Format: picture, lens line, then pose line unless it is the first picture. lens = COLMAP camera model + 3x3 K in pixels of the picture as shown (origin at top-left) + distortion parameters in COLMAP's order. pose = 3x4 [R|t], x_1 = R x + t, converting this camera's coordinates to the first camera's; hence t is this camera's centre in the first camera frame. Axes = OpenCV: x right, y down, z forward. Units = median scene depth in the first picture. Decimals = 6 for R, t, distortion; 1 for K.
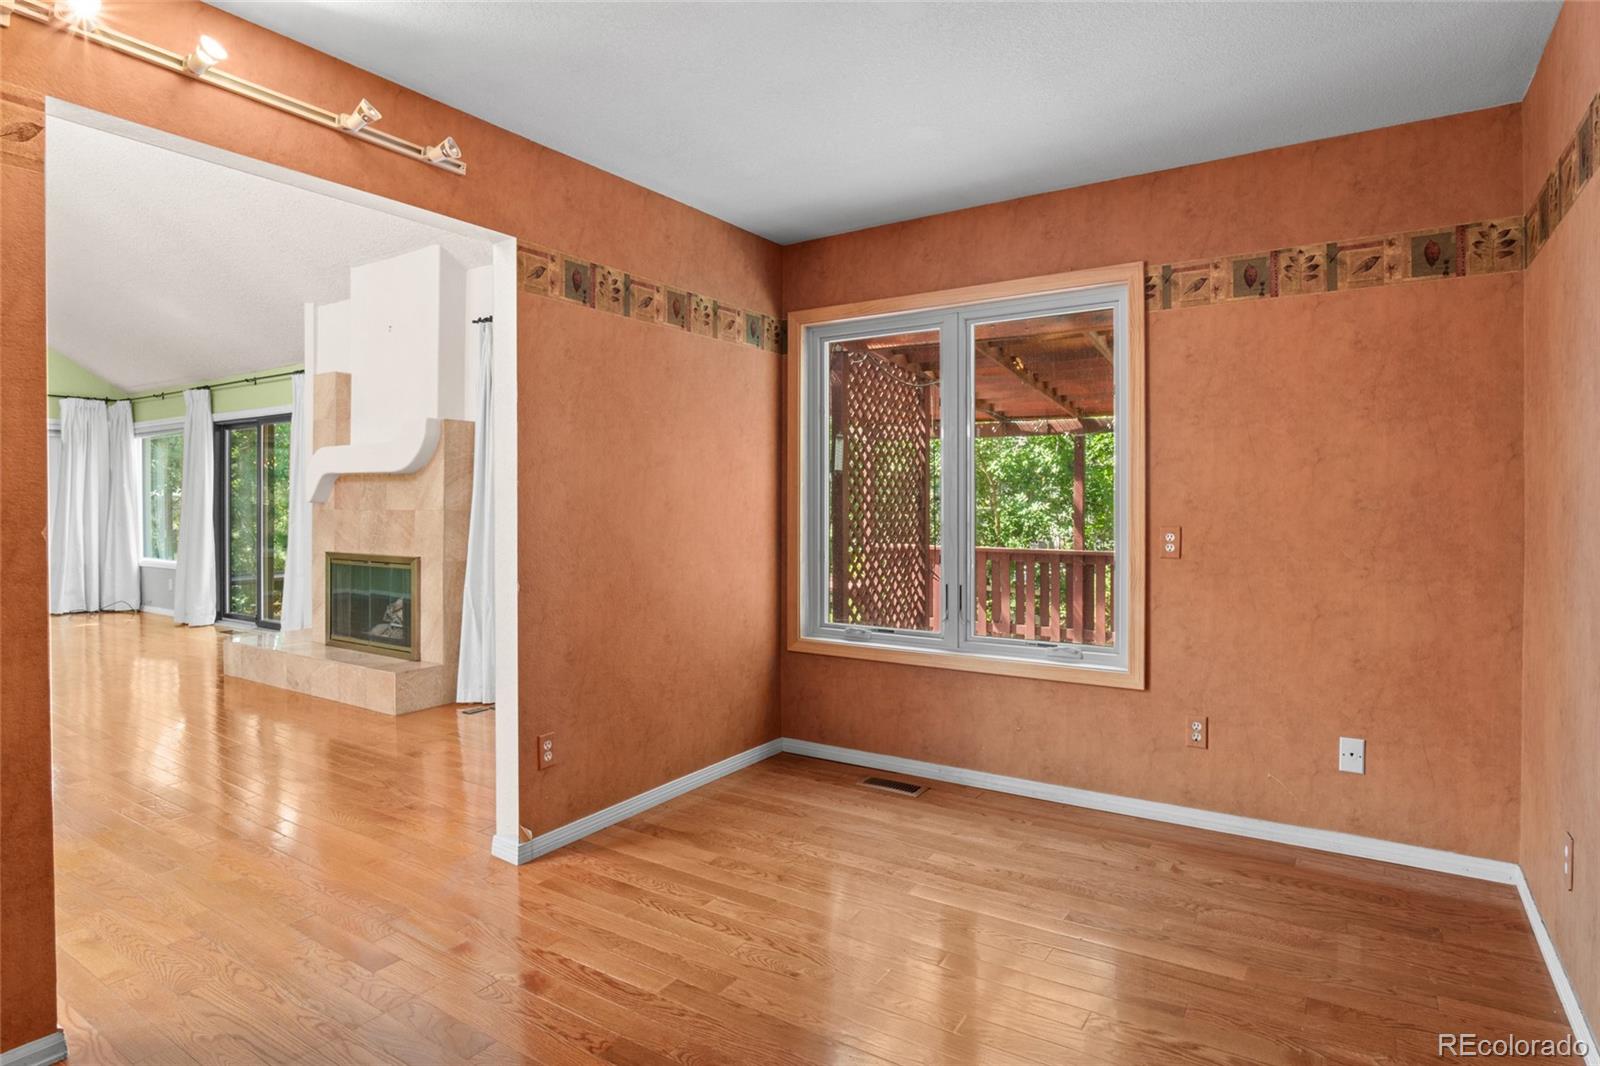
lens RADIAL K [[877.5, 0, 796.1], [0, 877.5, 513.6], [0, 0, 1]] dist [-0.031102, -0.000963]
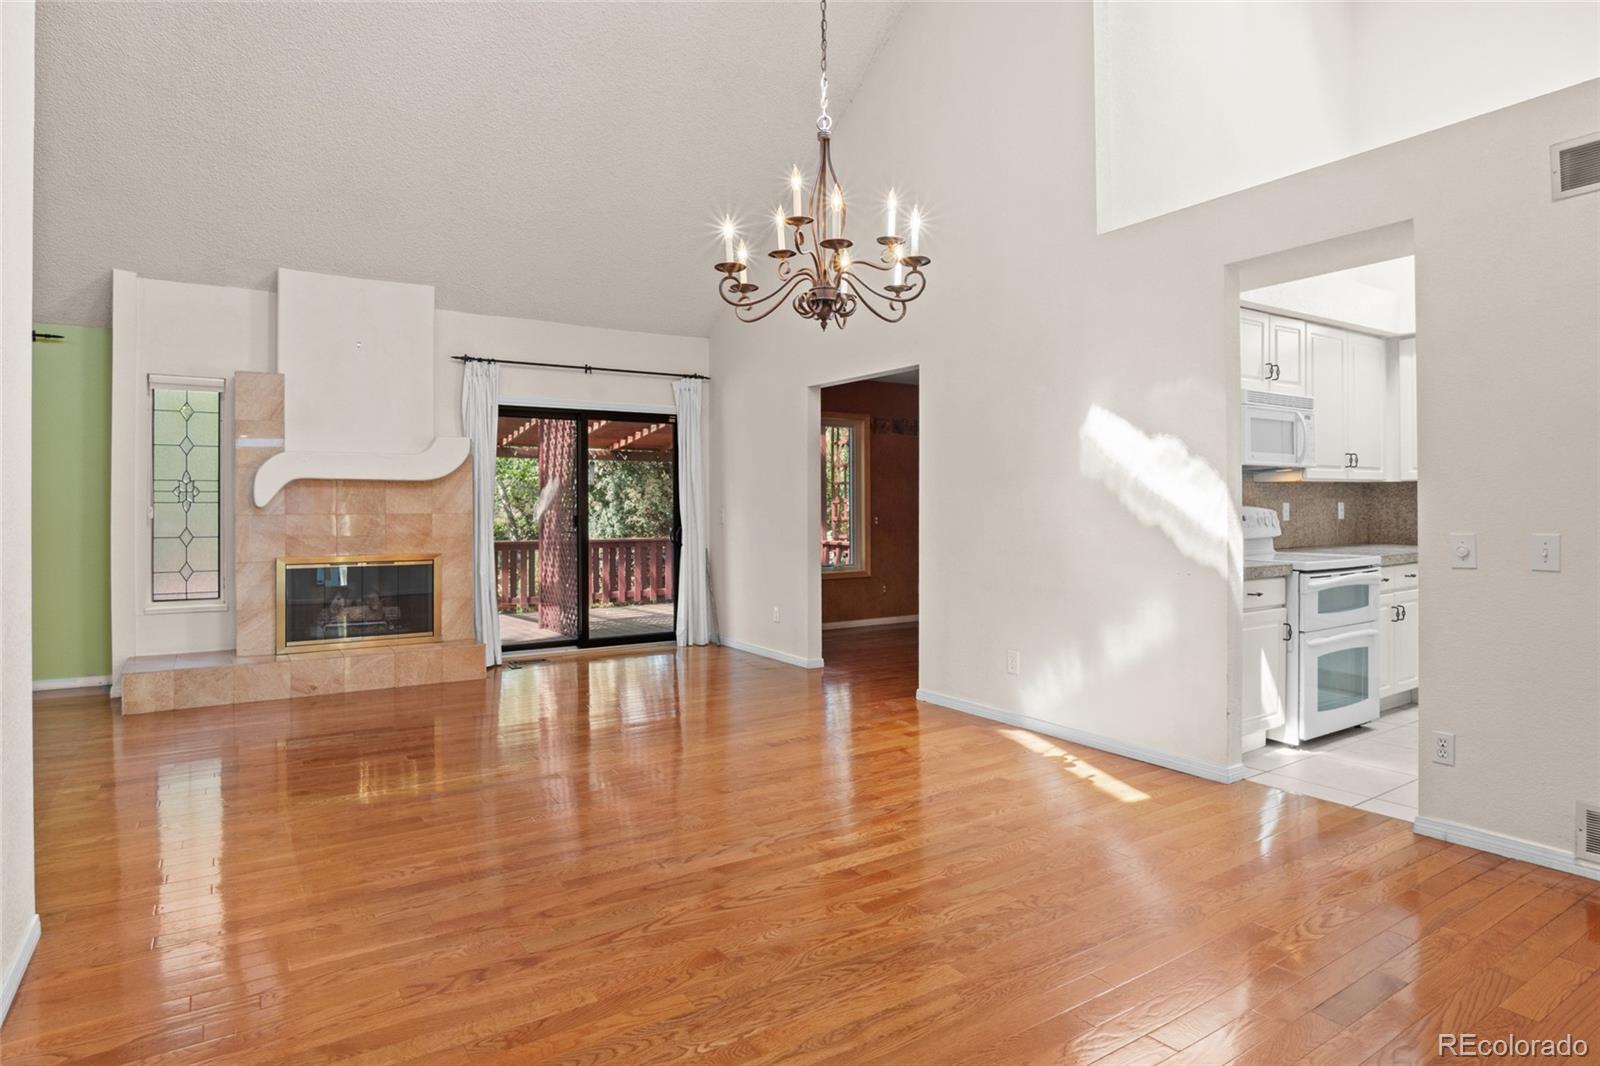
lens RADIAL K [[875.0, 0, 795.7], [0, 875.0, 523.8], [0, 0, 1]] dist [-0.033635, -0.000484]
pose [[0.399684, -0.021839, 0.916393, -1.195567], [0.011103, 0.999758, 0.018983, -0.006315], [-0.916586, 0.002588, 0.399830, 0.079748]]
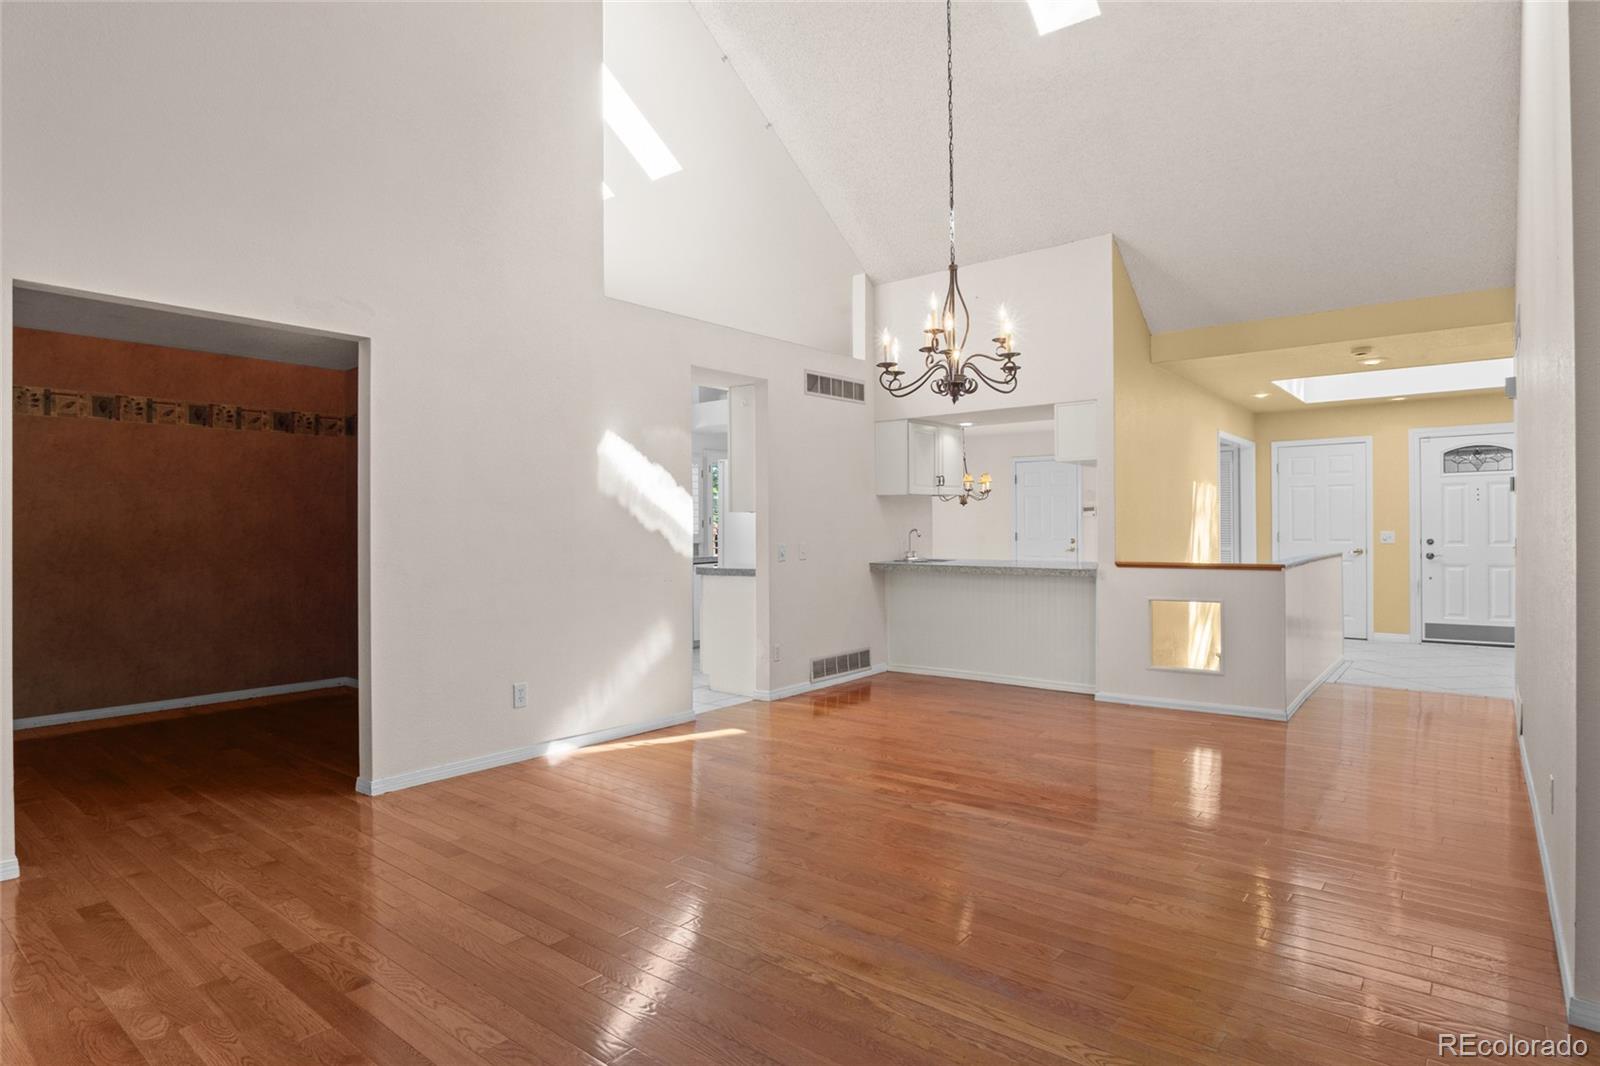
lens RADIAL K [[868.2, 0, 794.5], [0, 868.2, 523.8], [0, 0, 1]] dist [-0.026435, 0.003020]
pose [[-0.994997, 0.001481, 0.099896, -0.688484], [0.001679, 0.999997, 0.001895, -0.010715], [-0.099893, 0.002053, -0.994996, 0.957227]]
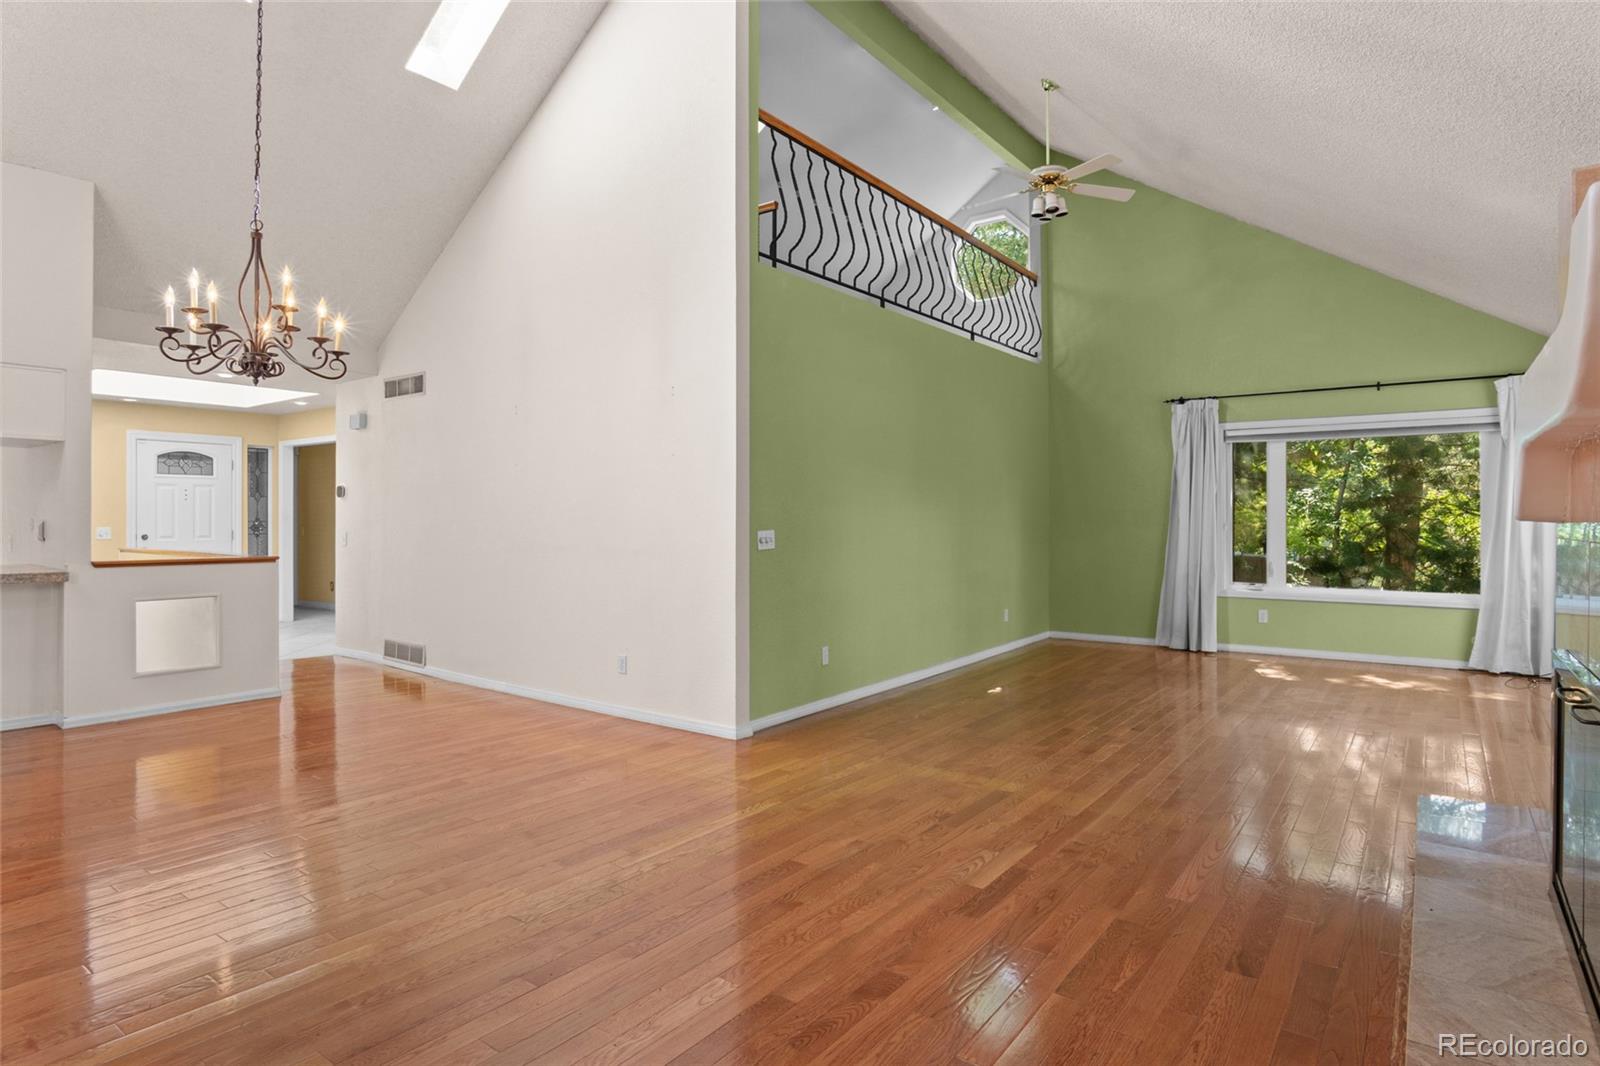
lens RADIAL K [[875.0, 0, 795.7], [0, 875.0, 523.8], [0, 0, 1]] dist [-0.033635, -0.000484]
pose [[-0.055764, -0.001556, -0.998443, -0.148814], [-0.008134, 0.999966, -0.001104, -0.007628], [0.998411, 0.008059, -0.055775, 0.681252]]
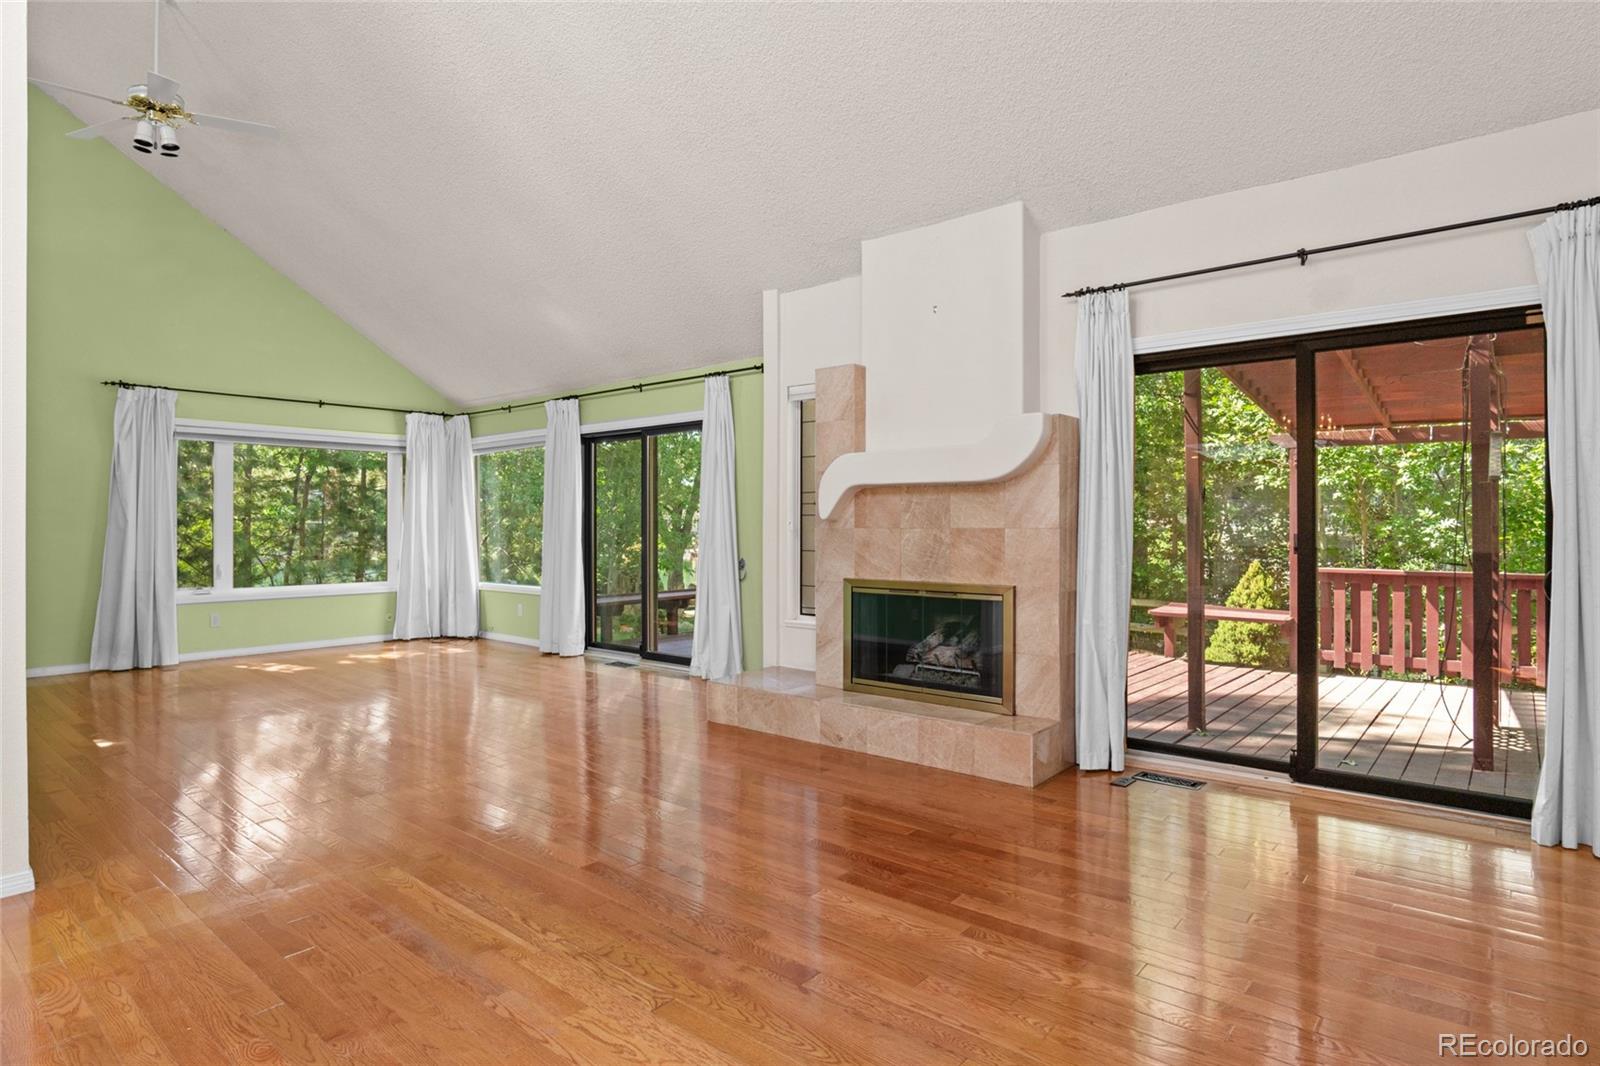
lens RADIAL K [[868.2, 0, 794.5], [0, 868.2, 523.8], [0, 0, 1]] dist [-0.026435, 0.003020]
pose [[0.992760, -0.006513, -0.119938, -0.487698], [0.005469, 0.999944, -0.009031, -0.001570], [0.119990, 0.008310, 0.992740, 0.160071]]
